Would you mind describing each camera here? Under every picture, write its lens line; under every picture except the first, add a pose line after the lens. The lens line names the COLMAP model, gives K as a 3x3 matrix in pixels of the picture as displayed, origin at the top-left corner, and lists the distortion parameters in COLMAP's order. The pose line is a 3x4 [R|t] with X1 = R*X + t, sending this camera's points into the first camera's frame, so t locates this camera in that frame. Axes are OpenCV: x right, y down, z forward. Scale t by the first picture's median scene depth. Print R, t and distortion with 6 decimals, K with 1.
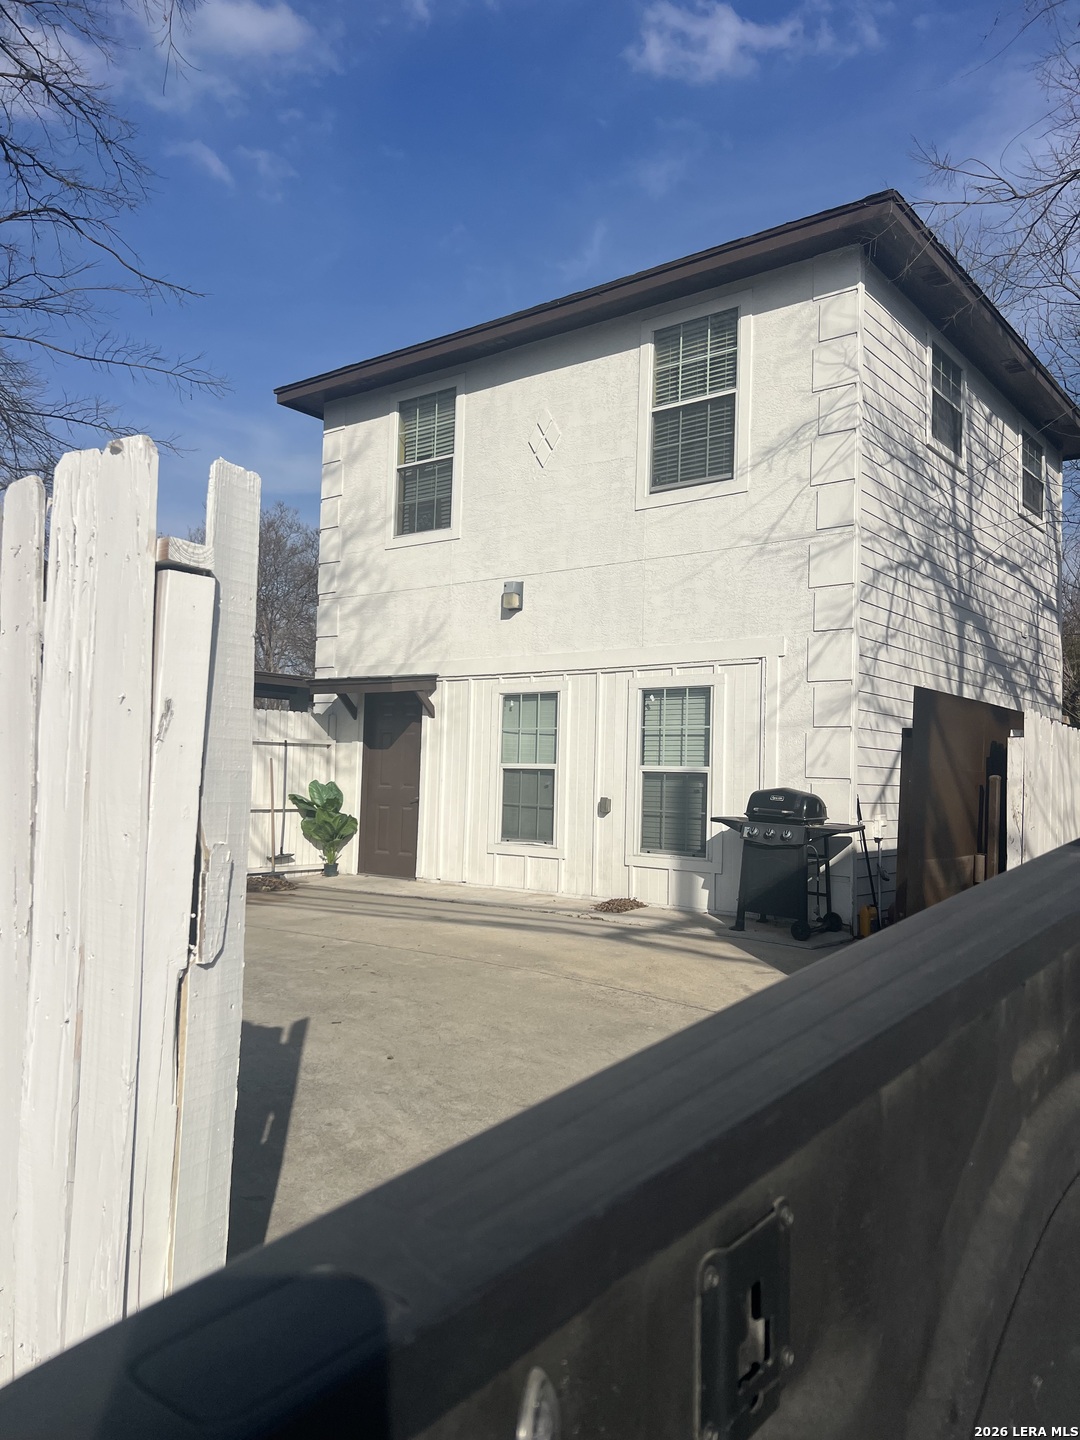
lens RADIAL K [[1085.9, 0, 543.1], [0, 1085.9, 727.2], [0, 0, 1]] dist [0.032027, -0.009248]
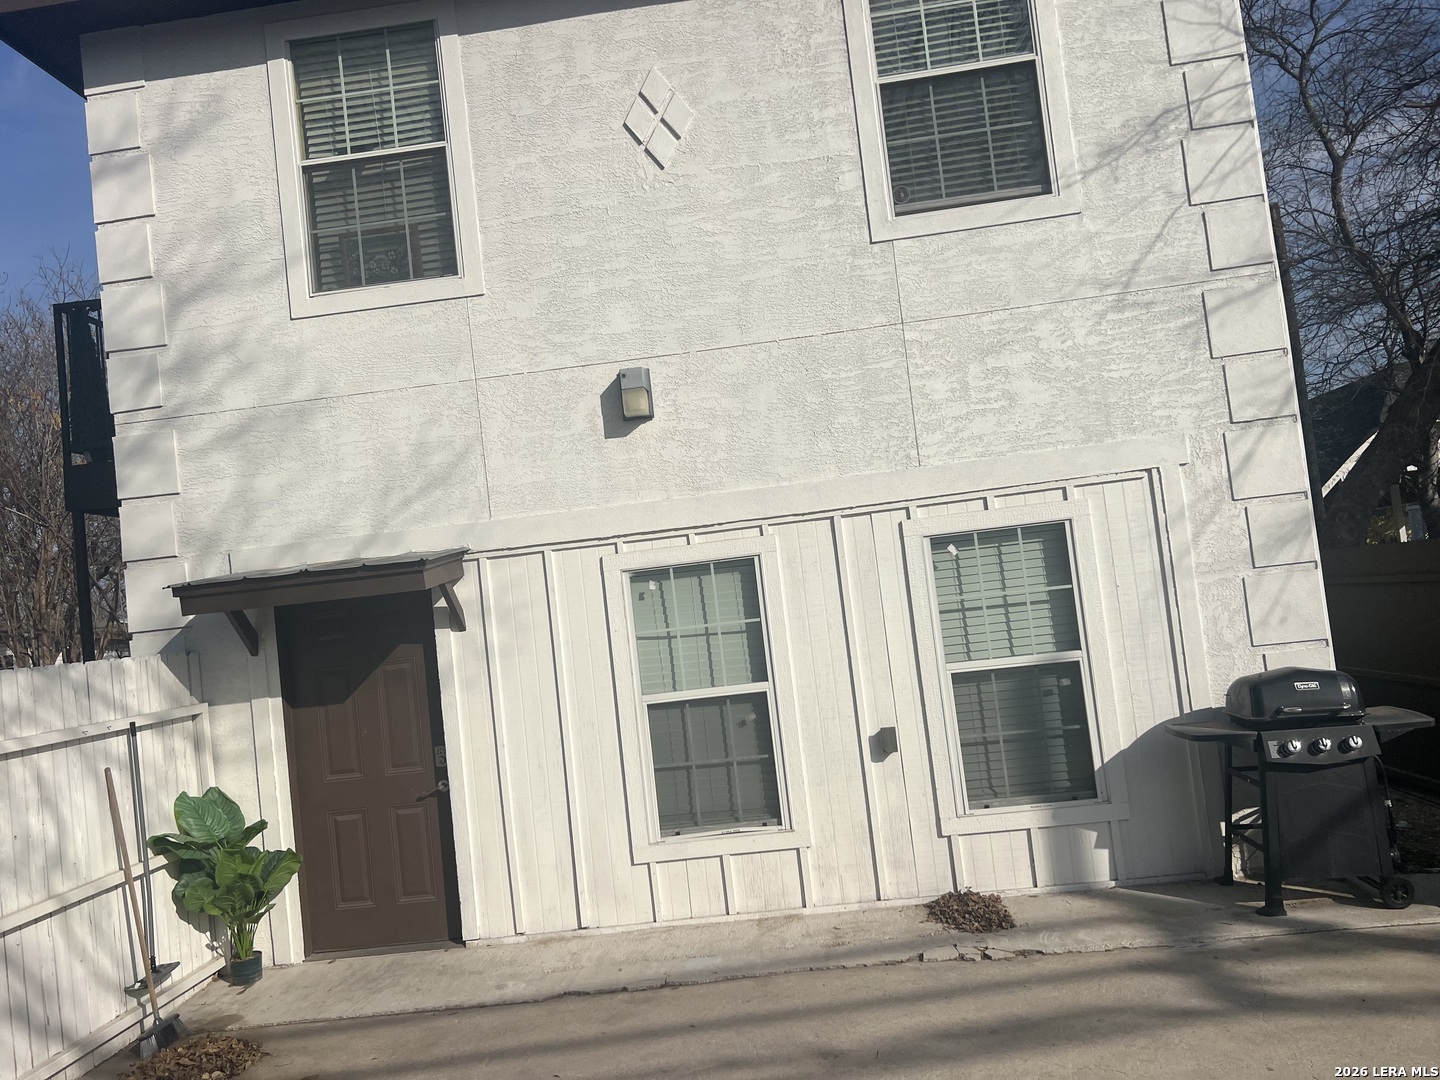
lens RADIAL K [[1085.9, 0, 720.0], [0, 1085.9, 537.8], [0, 0, 1]] dist [0.032027, -0.009248]
pose [[0.822847, -0.084878, 0.561889, -0.313008], [0.105843, 0.994371, -0.004791, -0.039908], [-0.558319, 0.063414, 0.827199, 0.518900]]
